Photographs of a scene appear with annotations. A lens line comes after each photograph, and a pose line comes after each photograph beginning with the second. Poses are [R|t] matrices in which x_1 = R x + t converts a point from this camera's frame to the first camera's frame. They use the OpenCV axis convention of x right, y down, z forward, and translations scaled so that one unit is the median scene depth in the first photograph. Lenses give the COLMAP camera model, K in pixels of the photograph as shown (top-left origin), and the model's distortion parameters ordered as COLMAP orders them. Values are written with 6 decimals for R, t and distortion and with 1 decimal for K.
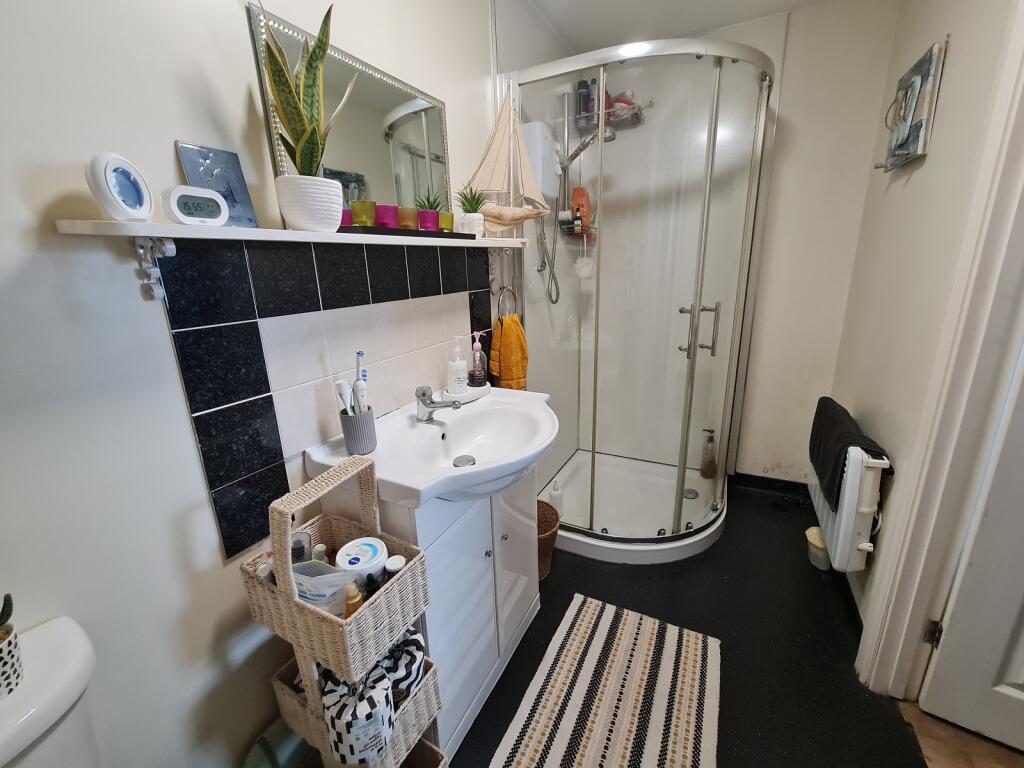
lens RADIAL K [[424.0, 0, 510.9], [0, 424.0, 382.0], [0, 0, 1]] dist [-0.001505, 0.000304]
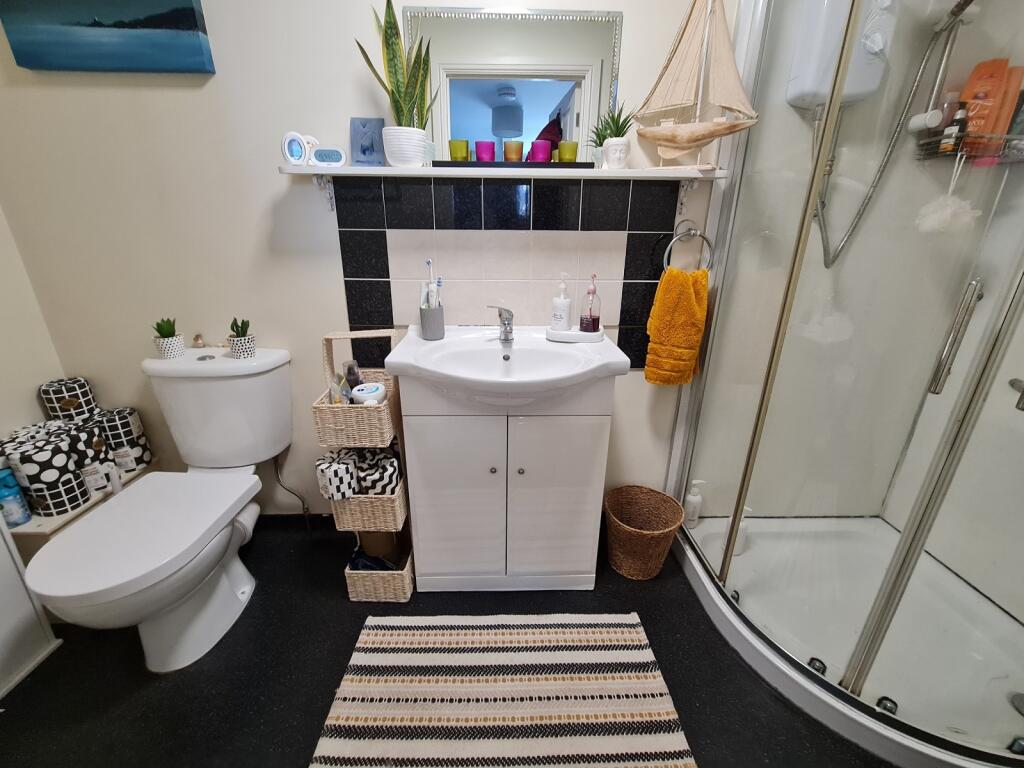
lens RADIAL K [[424.0, 0, 510.9], [0, 424.0, 382.0], [0, 0, 1]] dist [-0.001505, 0.000304]
pose [[0.483542, 0.330492, -0.810532, 0.729182], [-0.260207, 0.938394, 0.227395, -0.063386], [0.835751, 0.100951, 0.539750, 0.398423]]
